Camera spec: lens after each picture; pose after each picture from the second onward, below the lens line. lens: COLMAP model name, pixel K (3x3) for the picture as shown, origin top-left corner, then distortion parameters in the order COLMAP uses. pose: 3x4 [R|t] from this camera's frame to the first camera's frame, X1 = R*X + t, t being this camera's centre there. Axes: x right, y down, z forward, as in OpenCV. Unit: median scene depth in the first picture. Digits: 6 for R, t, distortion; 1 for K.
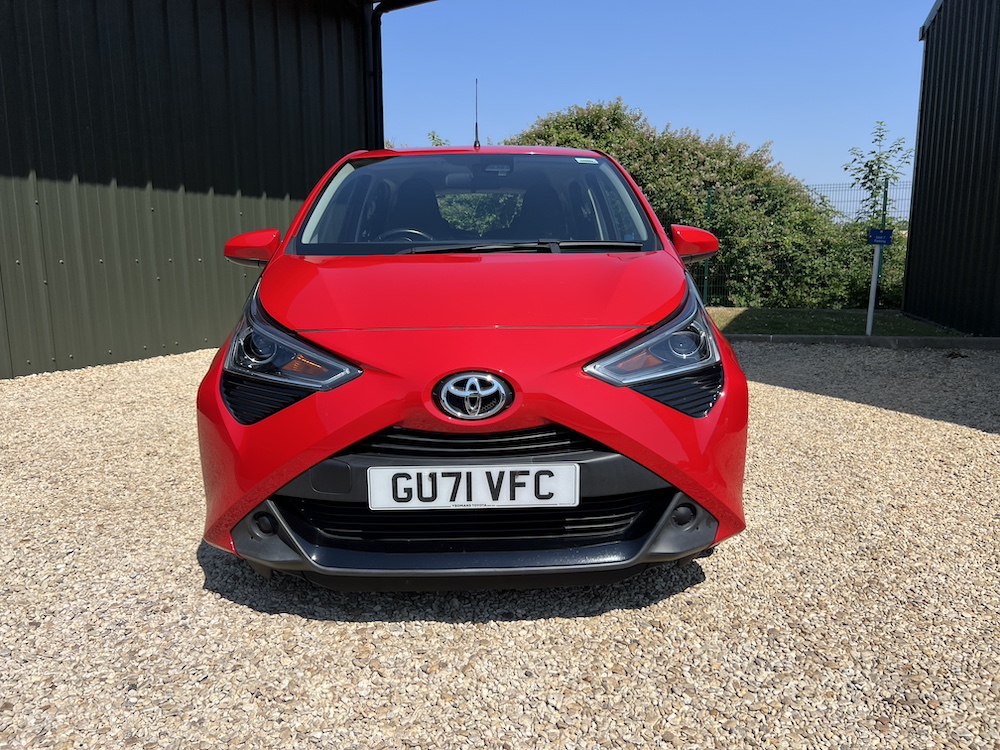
lens RADIAL K [[753.6, 0, 497.9], [0, 753.6, 376.3], [0, 0, 1]] dist [0.010214, -0.028275]
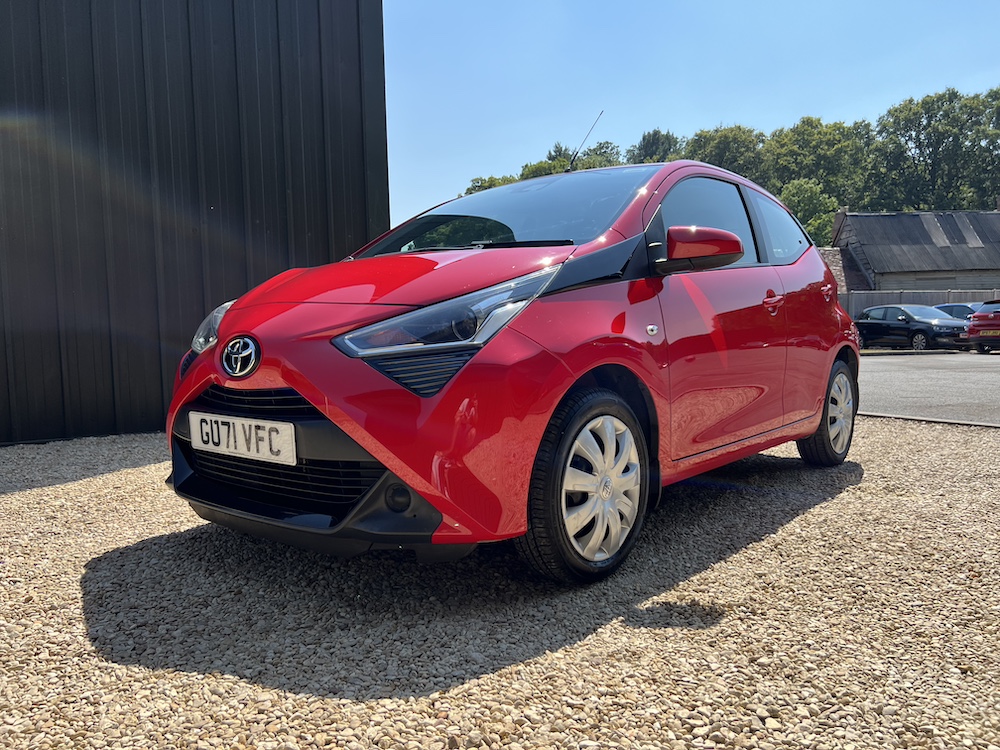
lens RADIAL K [[753.6, 0, 501.0], [0, 753.6, 377.7], [0, 0, 1]] dist [0.010214, -0.028275]
pose [[0.767419, 0.047731, -0.639367, 1.001459], [-0.109238, 0.992378, -0.057032, 0.079292], [0.631772, 0.113611, 0.766784, 0.363361]]
